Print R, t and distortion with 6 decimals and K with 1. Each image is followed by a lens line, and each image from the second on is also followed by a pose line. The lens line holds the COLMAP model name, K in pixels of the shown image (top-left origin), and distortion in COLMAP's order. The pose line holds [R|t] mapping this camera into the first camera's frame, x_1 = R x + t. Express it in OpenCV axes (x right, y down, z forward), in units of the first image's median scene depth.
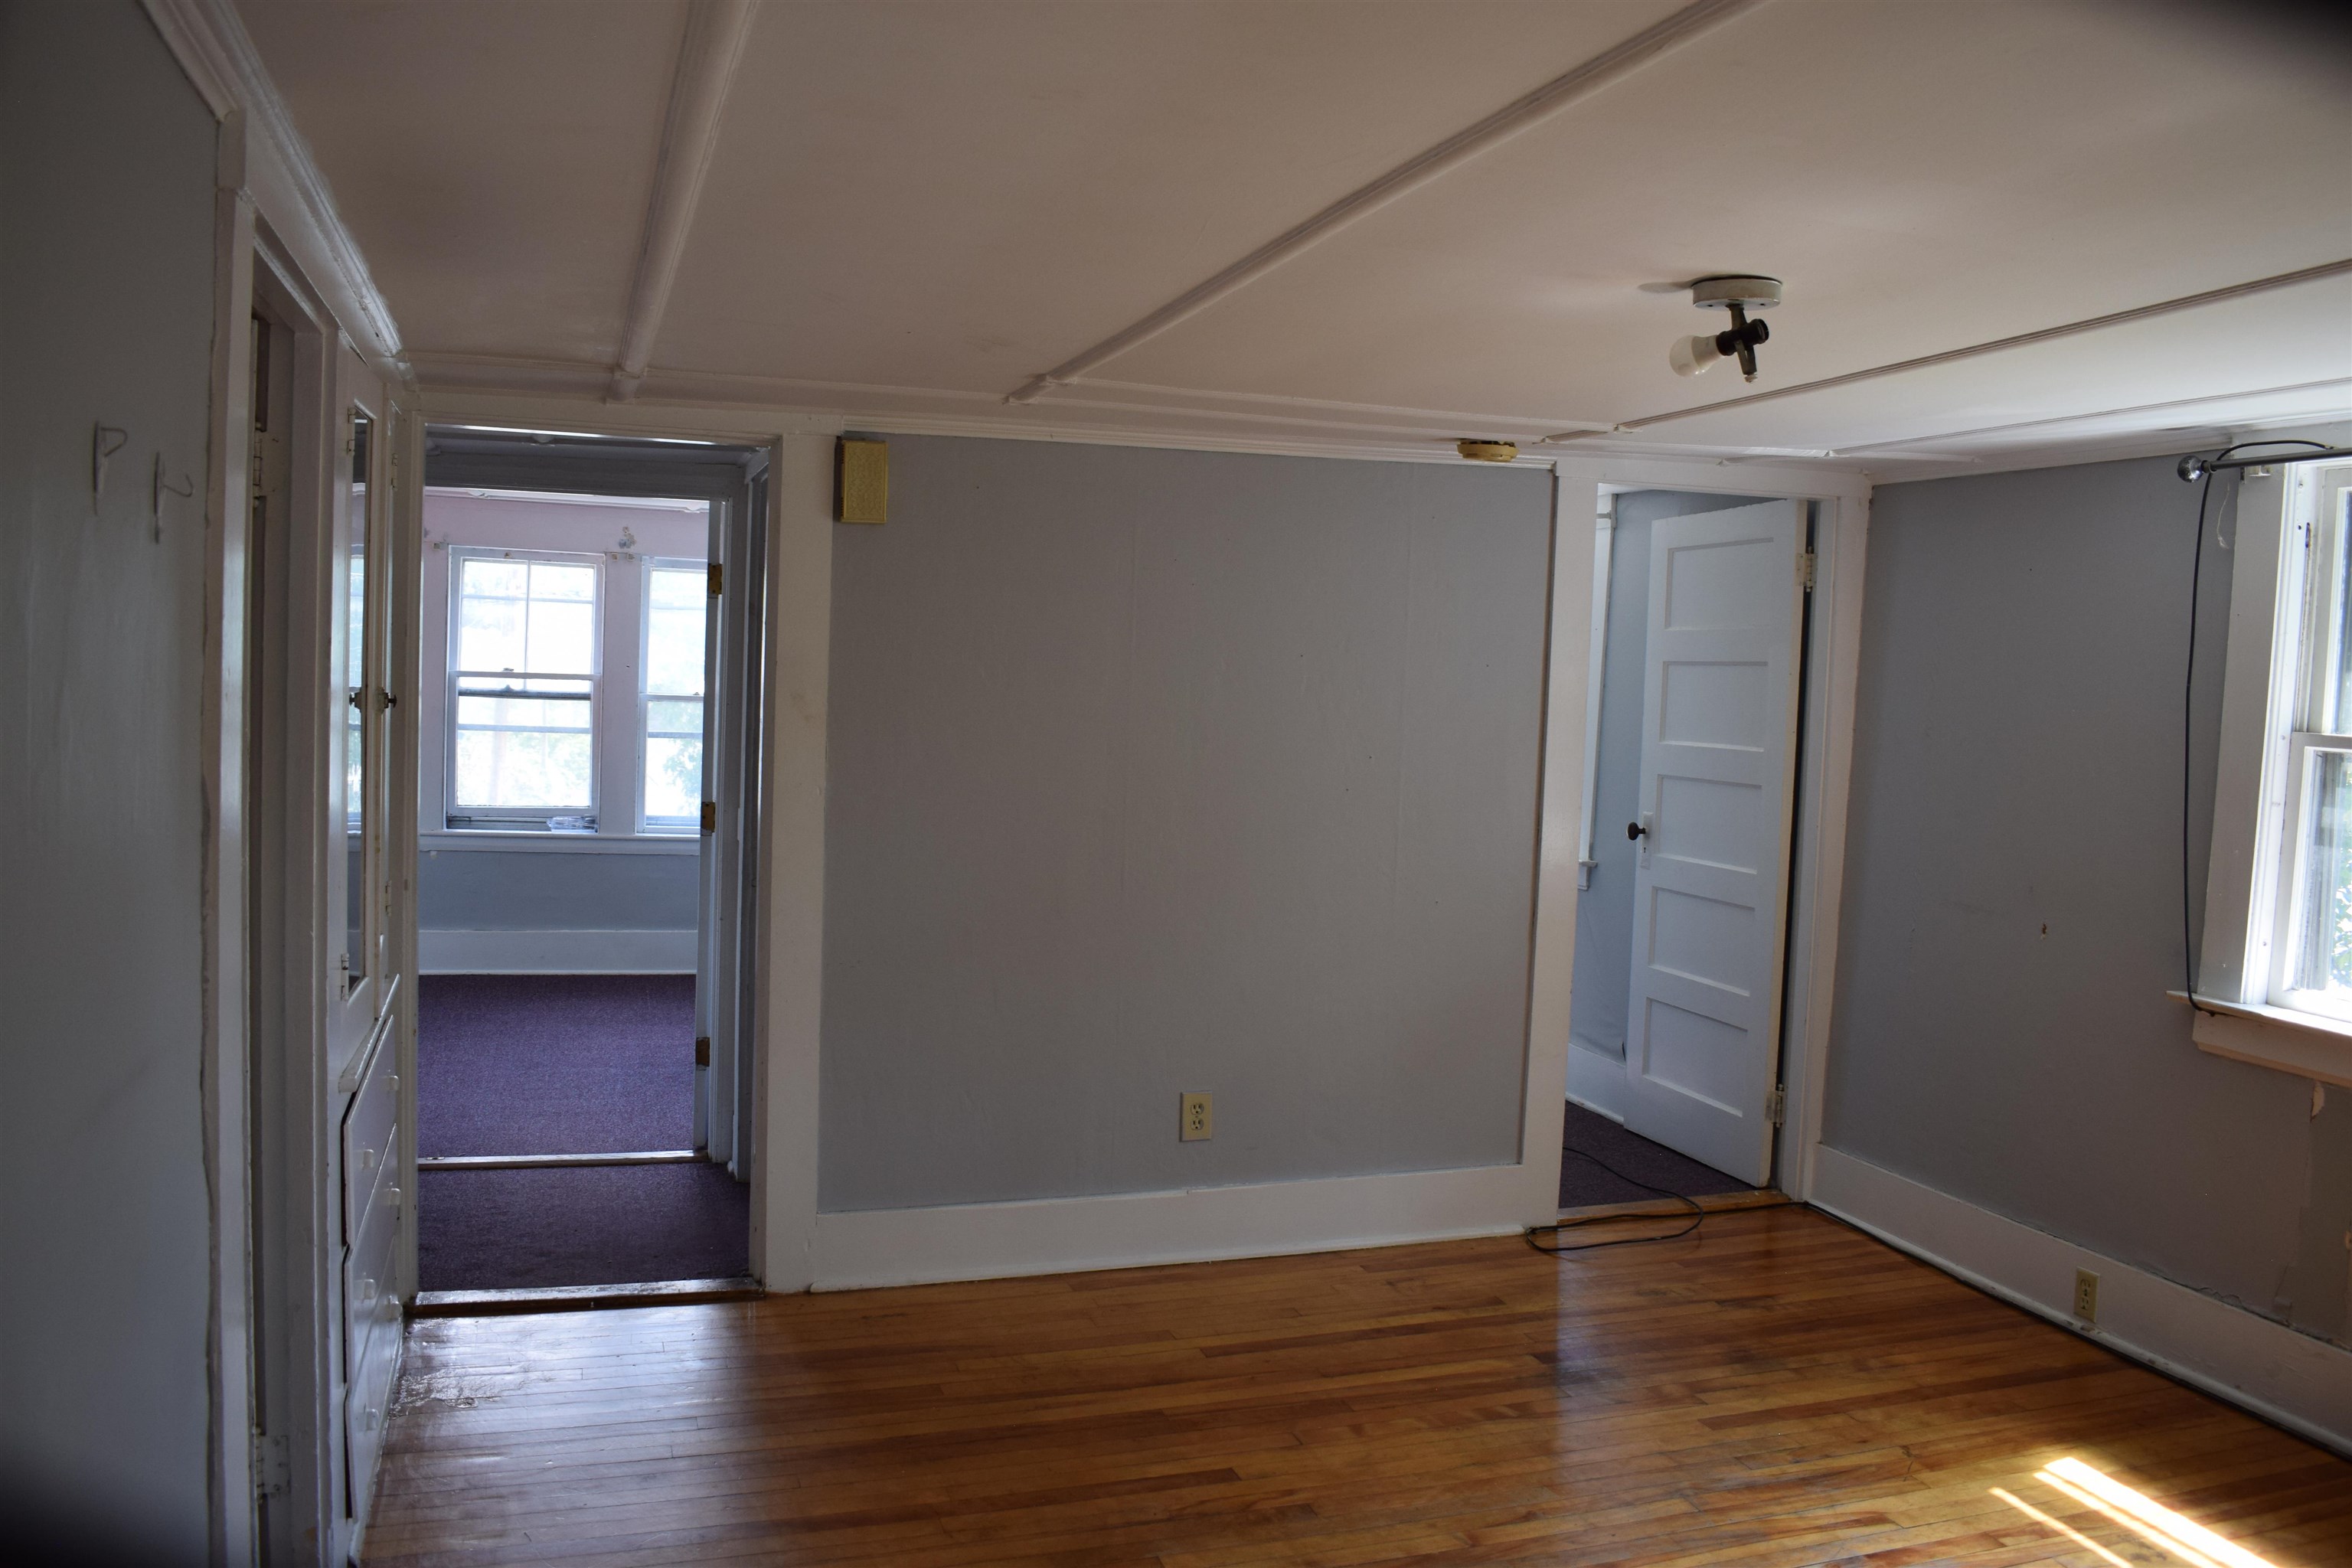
lens RADIAL K [[1845.0, 0, 1176.0], [0, 1845.0, 784.0], [0, 0, 1]] dist [-0.099410, 0.012878]
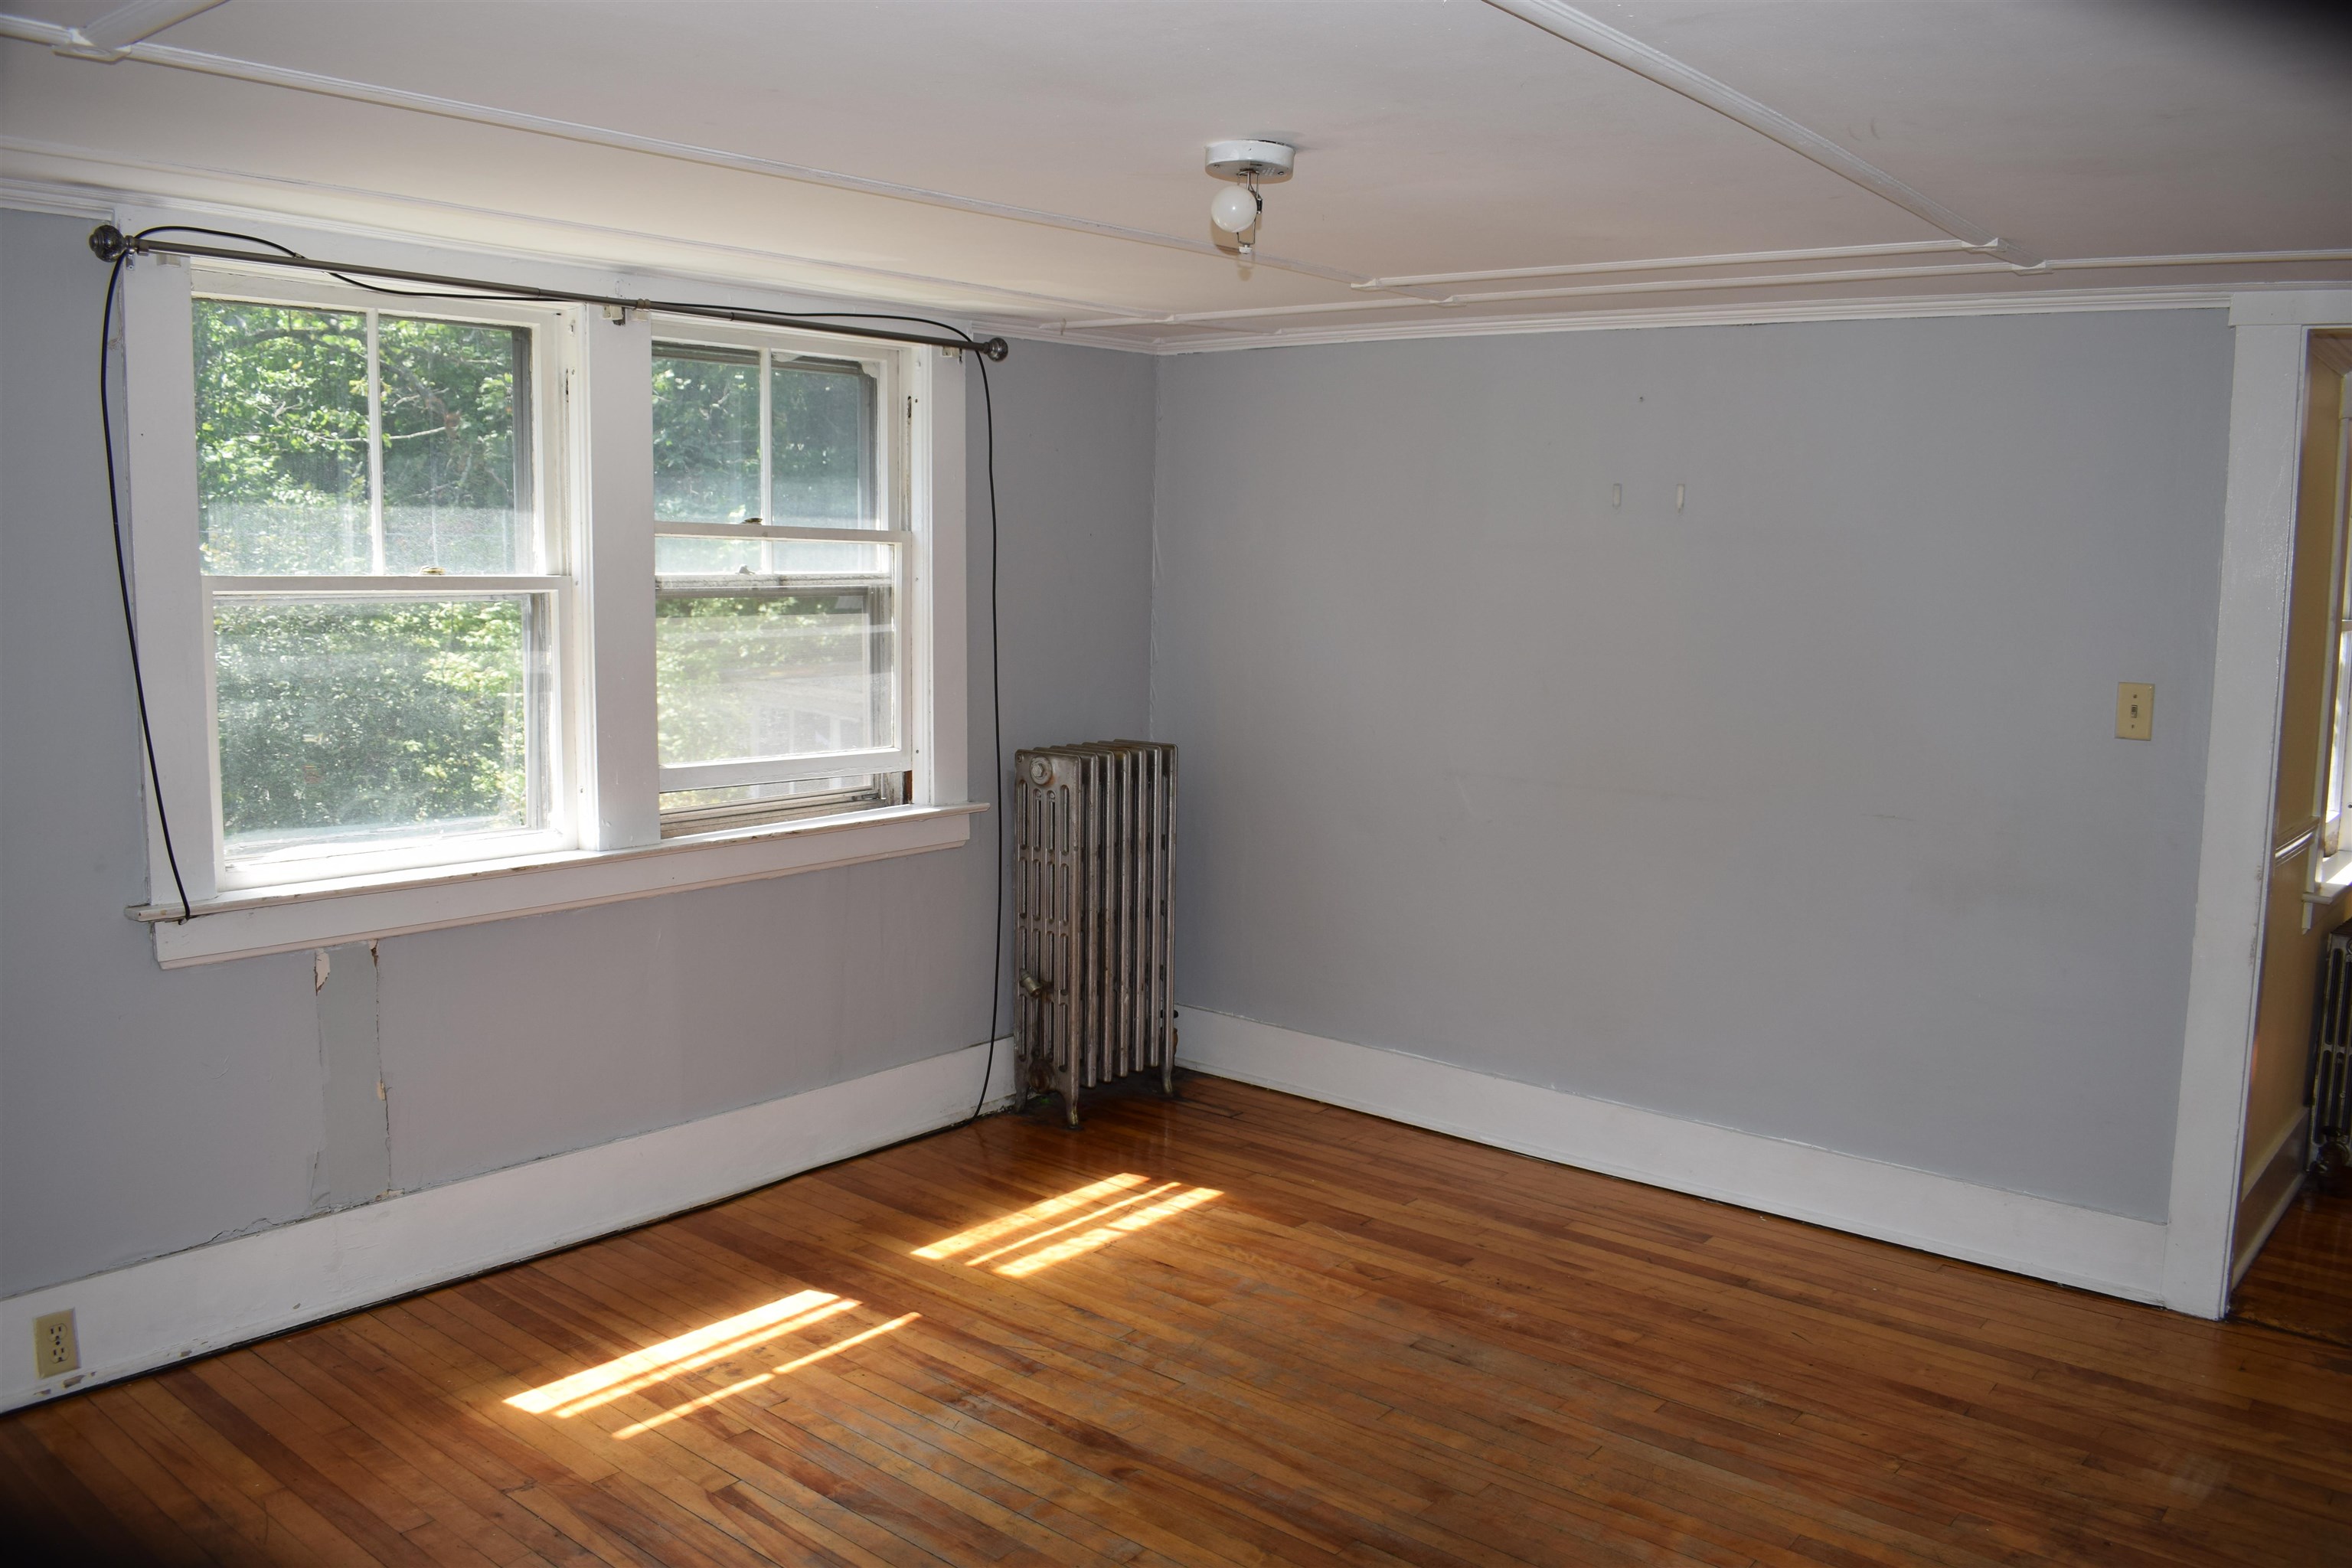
lens RADIAL K [[1845.0, 0, 1176.0], [0, 1845.0, 784.0], [0, 0, 1]] dist [-0.099410, 0.012878]
pose [[-0.532764, -0.148363, 0.833157, -0.273339], [0.017920, 0.982314, 0.186383, -0.063124], [-0.846074, 0.114228, -0.520683, 0.808711]]
